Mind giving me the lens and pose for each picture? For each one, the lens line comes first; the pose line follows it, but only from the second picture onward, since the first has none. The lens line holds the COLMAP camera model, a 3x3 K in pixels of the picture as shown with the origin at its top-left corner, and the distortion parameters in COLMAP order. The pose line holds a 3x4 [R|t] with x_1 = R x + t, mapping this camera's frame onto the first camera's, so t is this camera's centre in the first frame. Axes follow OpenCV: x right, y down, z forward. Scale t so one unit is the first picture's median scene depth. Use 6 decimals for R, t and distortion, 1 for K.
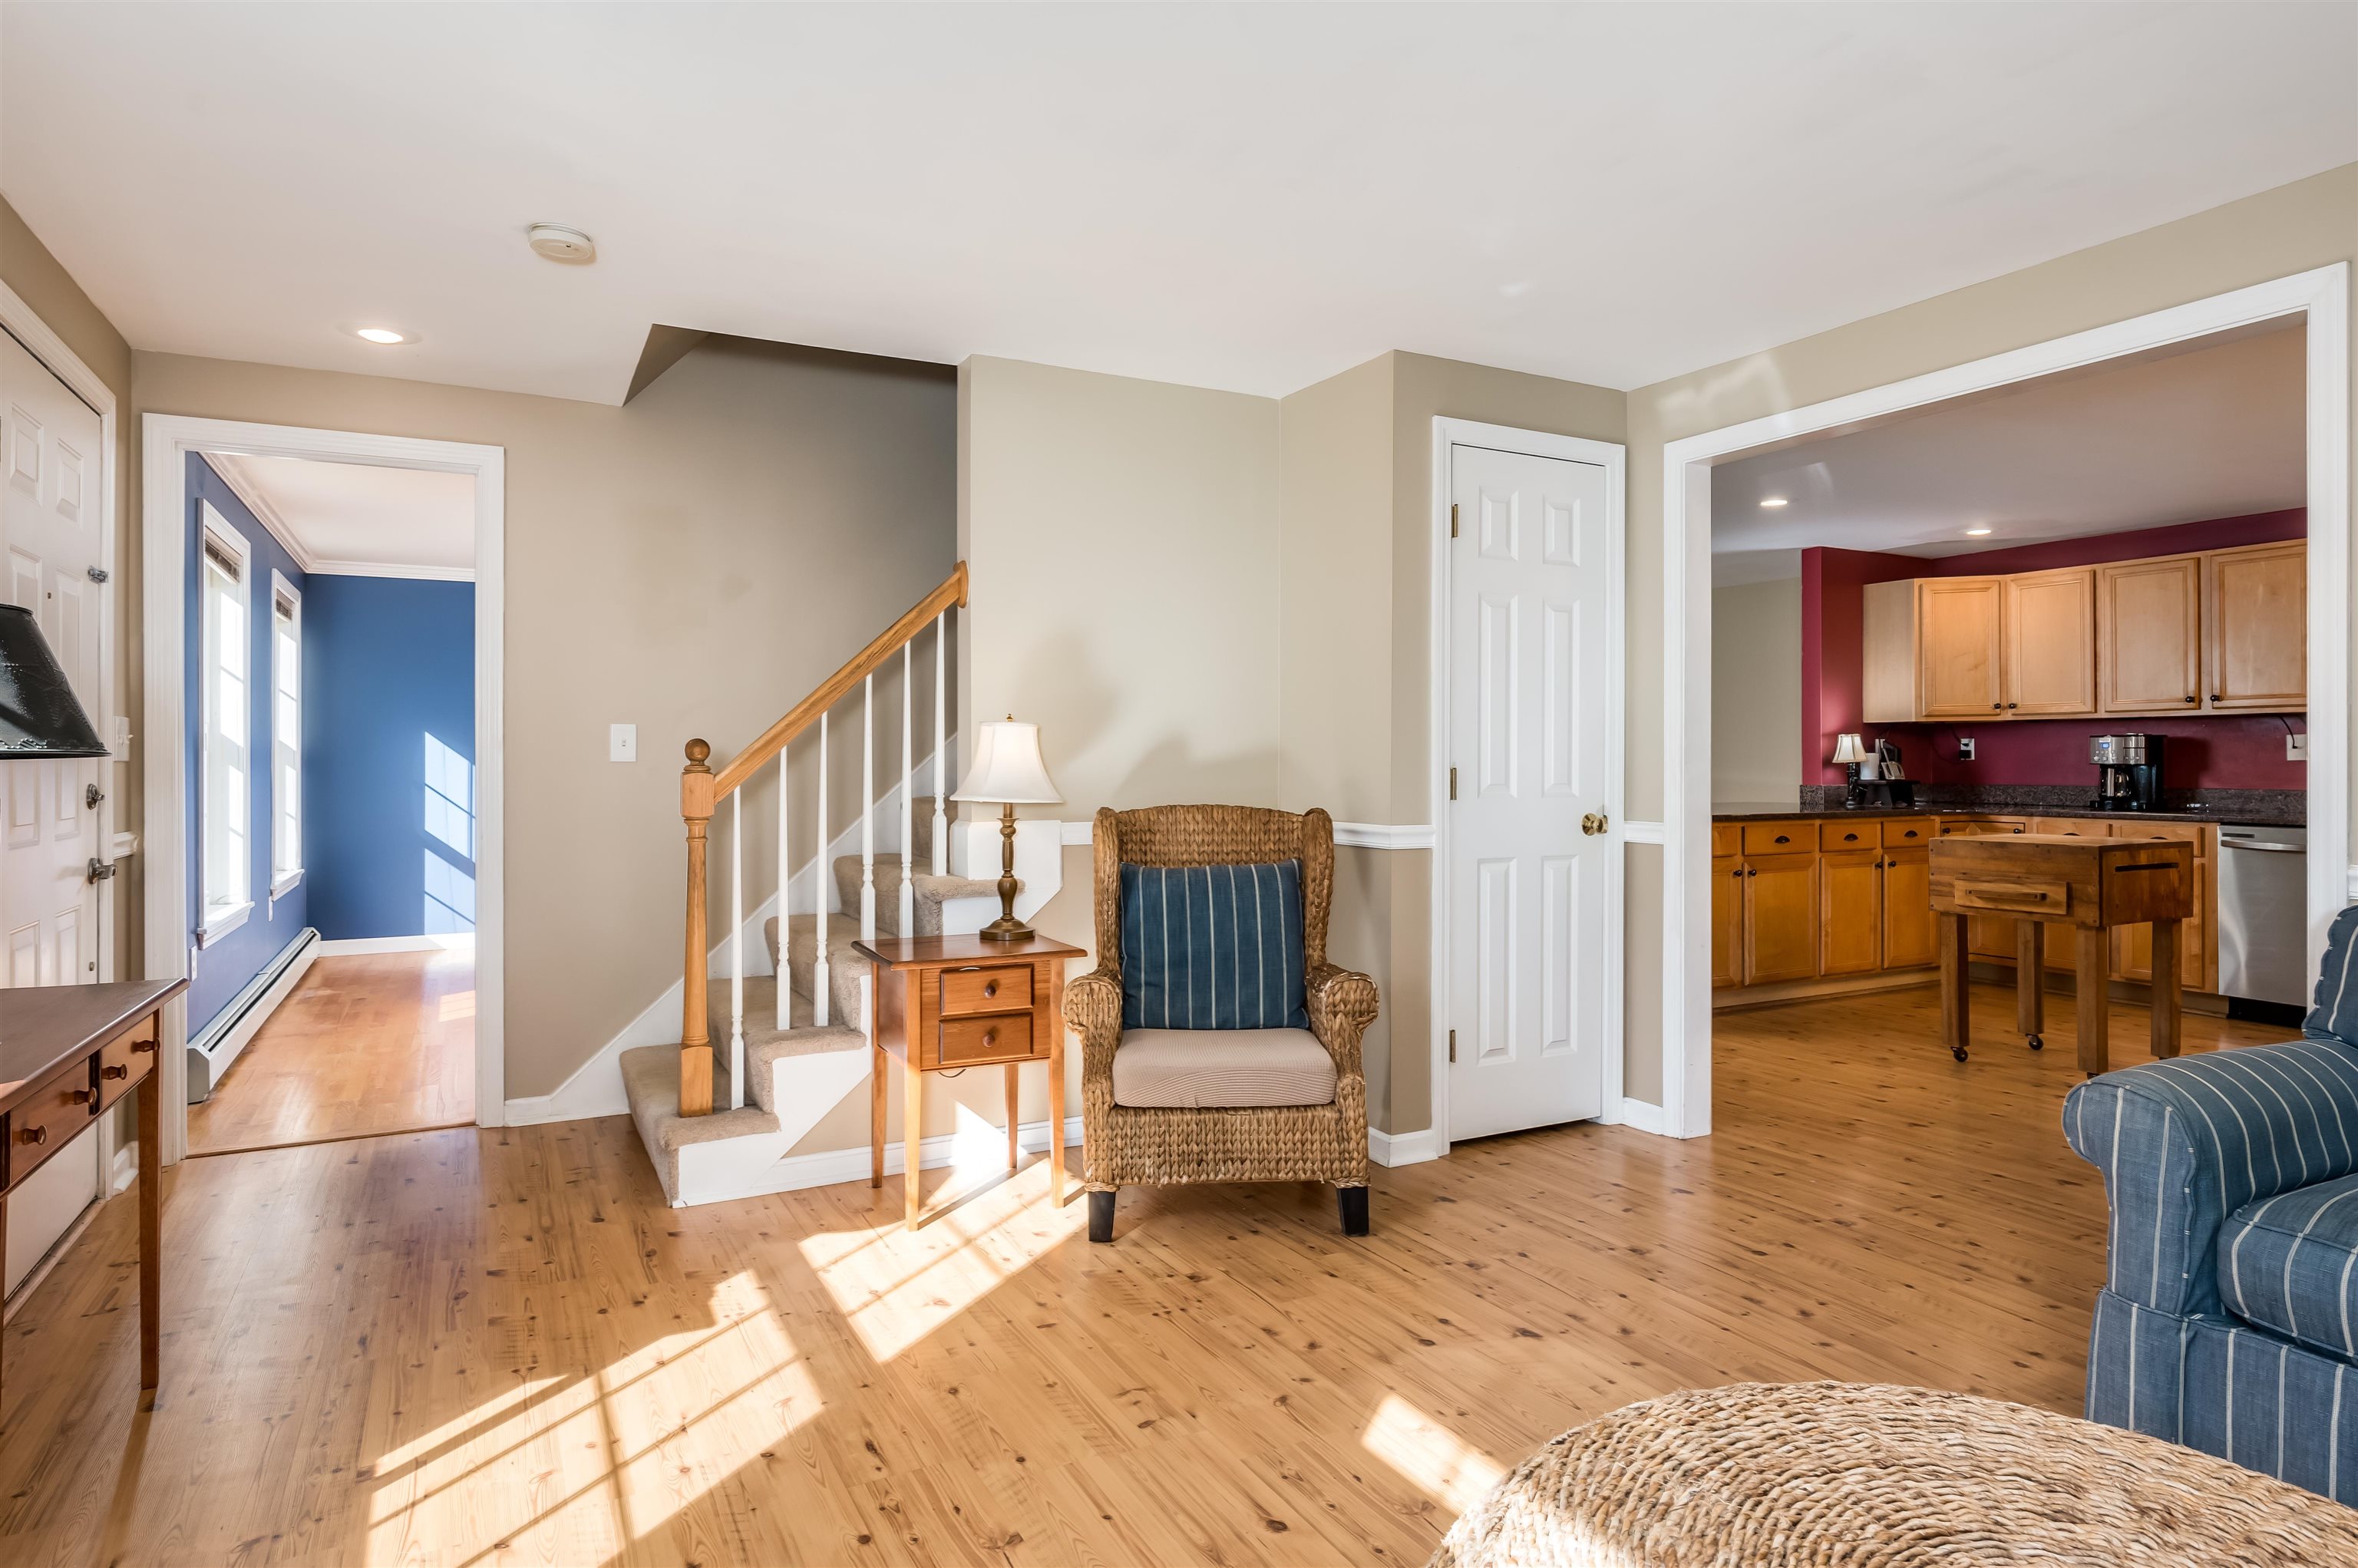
lens RADIAL K [[1335.3, 0, 1186.7], [0, 1335.3, 763.9], [0, 0, 1]] dist [-0.001326, -0.000183]
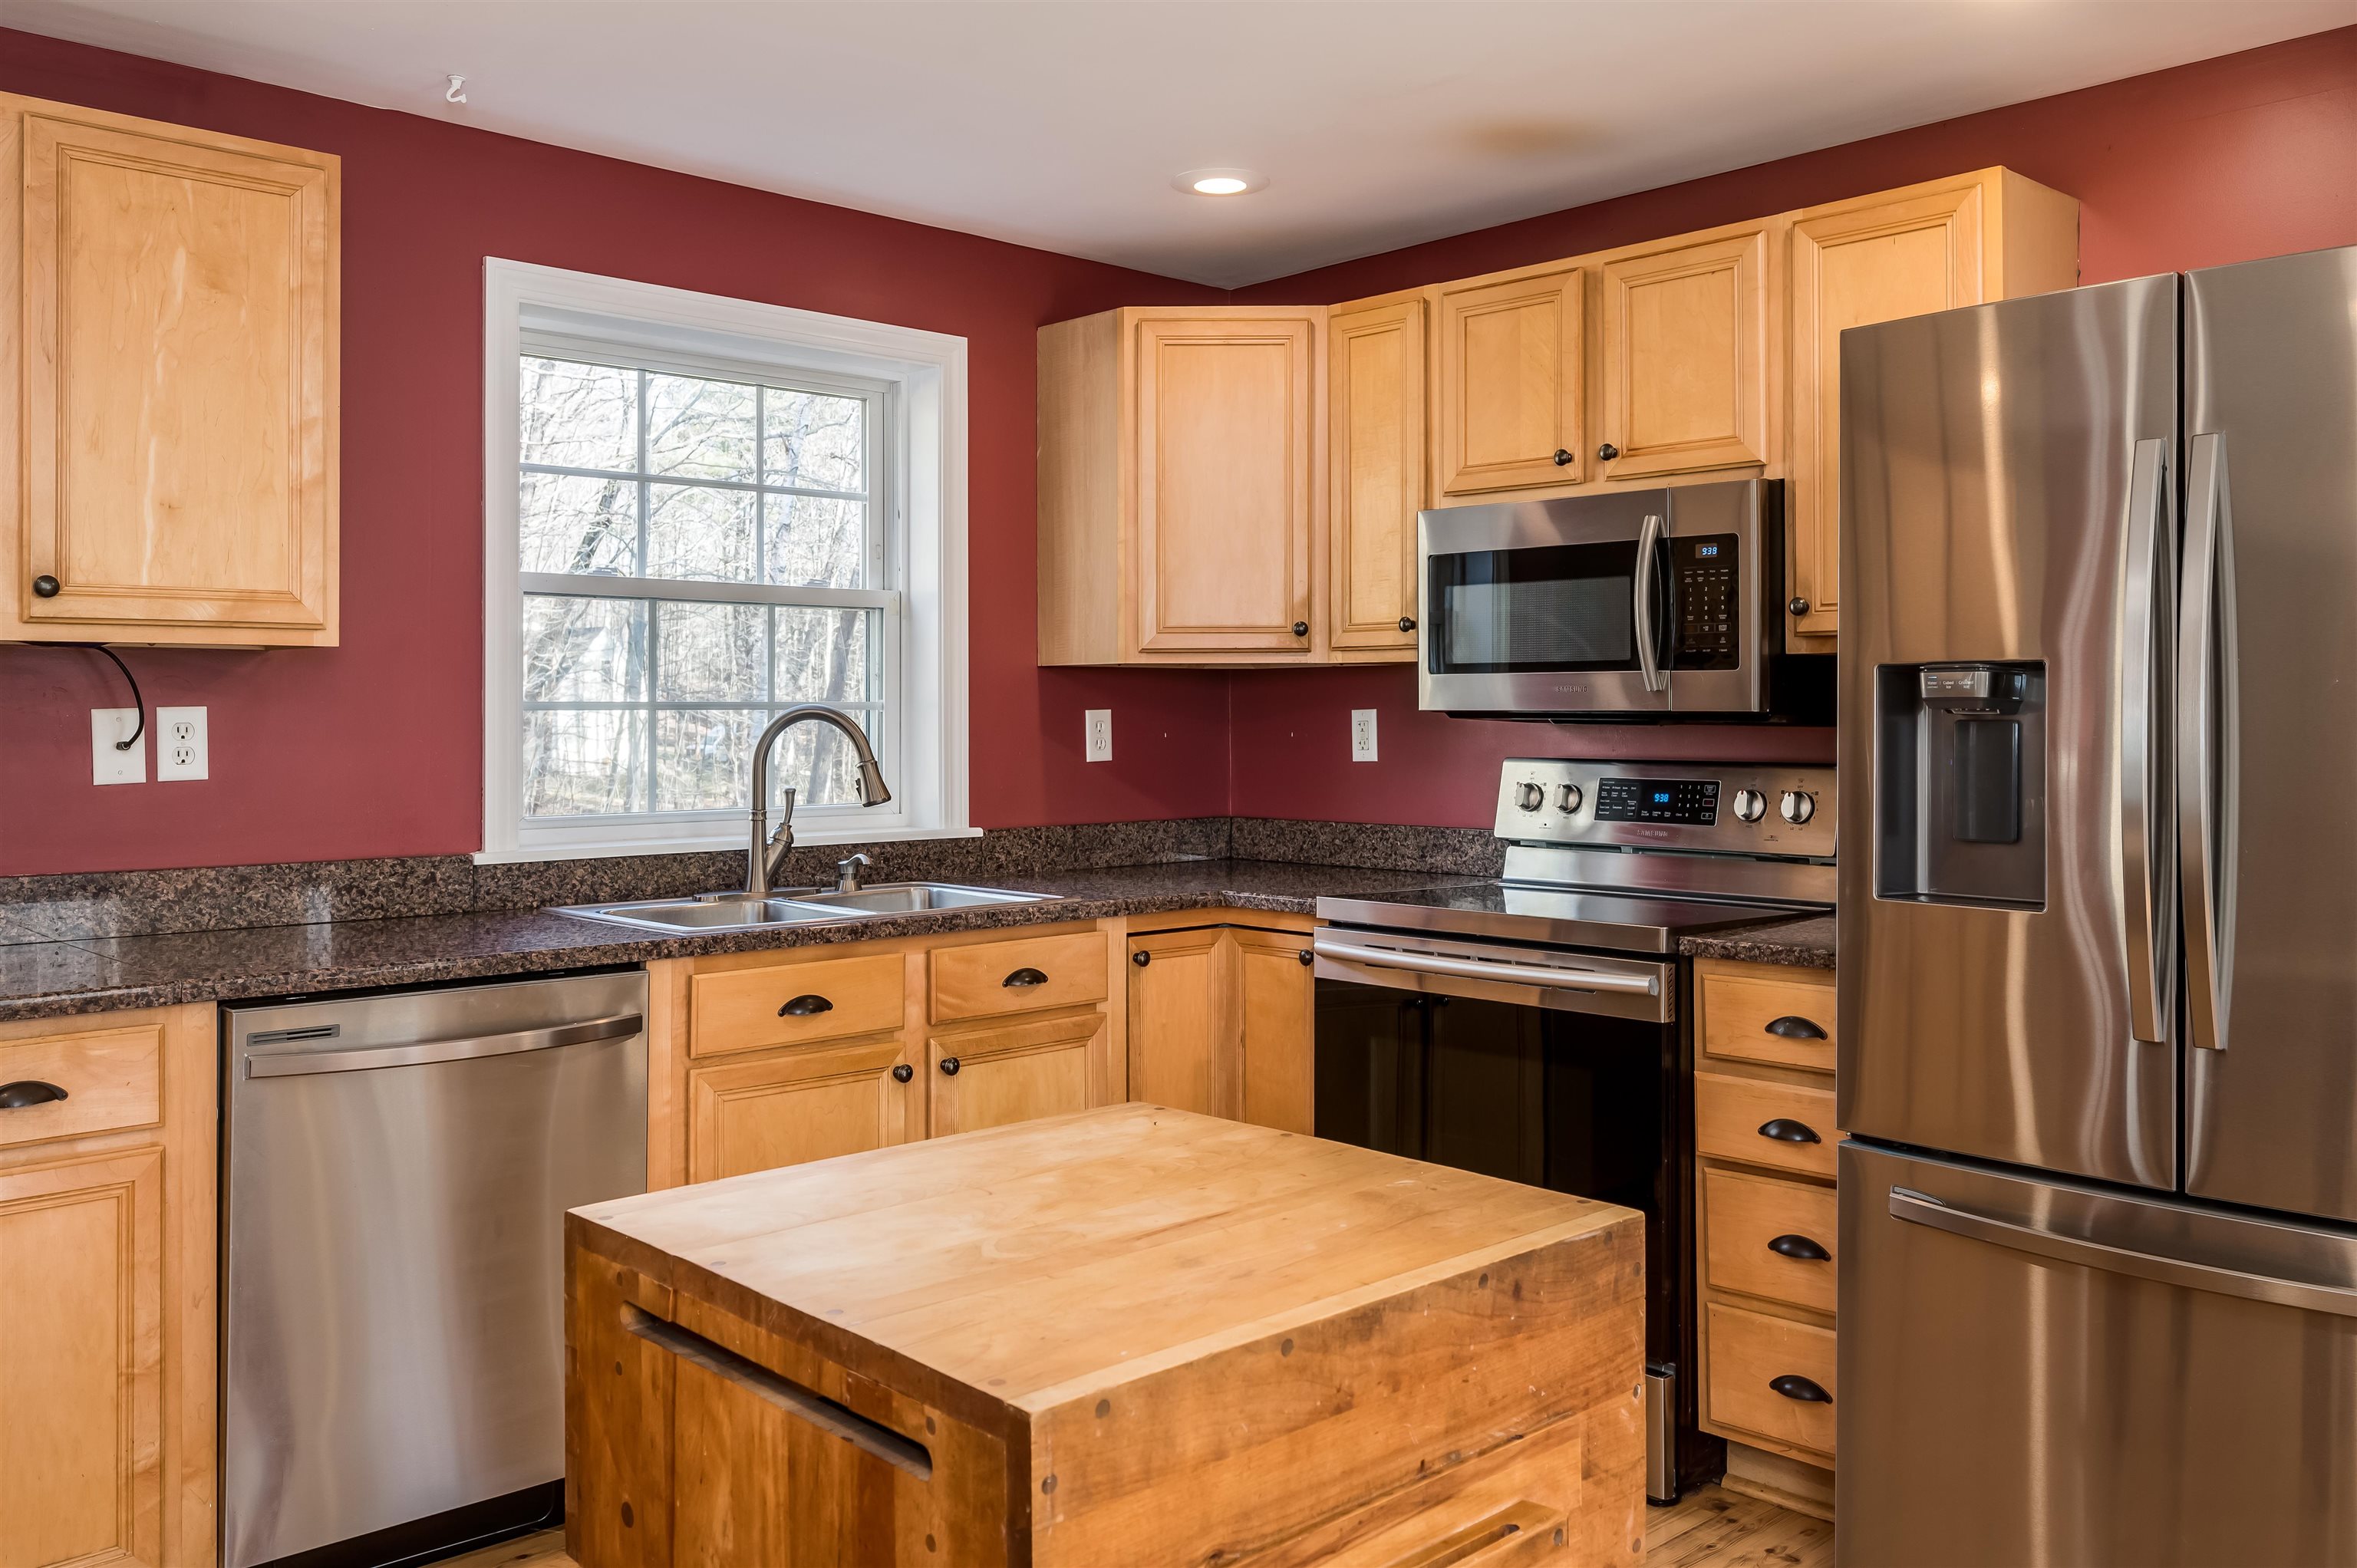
lens RADIAL K [[1904.4, 0, 1213.1], [0, 1904.4, 699.6], [0, 0, 1]] dist [-0.003072, -0.002294]
pose [[-0.269420, 0.010657, 0.962964, 0.275597], [0.005716, 0.999939, -0.009466, -0.017464], [-0.963006, 0.002954, -0.269464, 0.828761]]
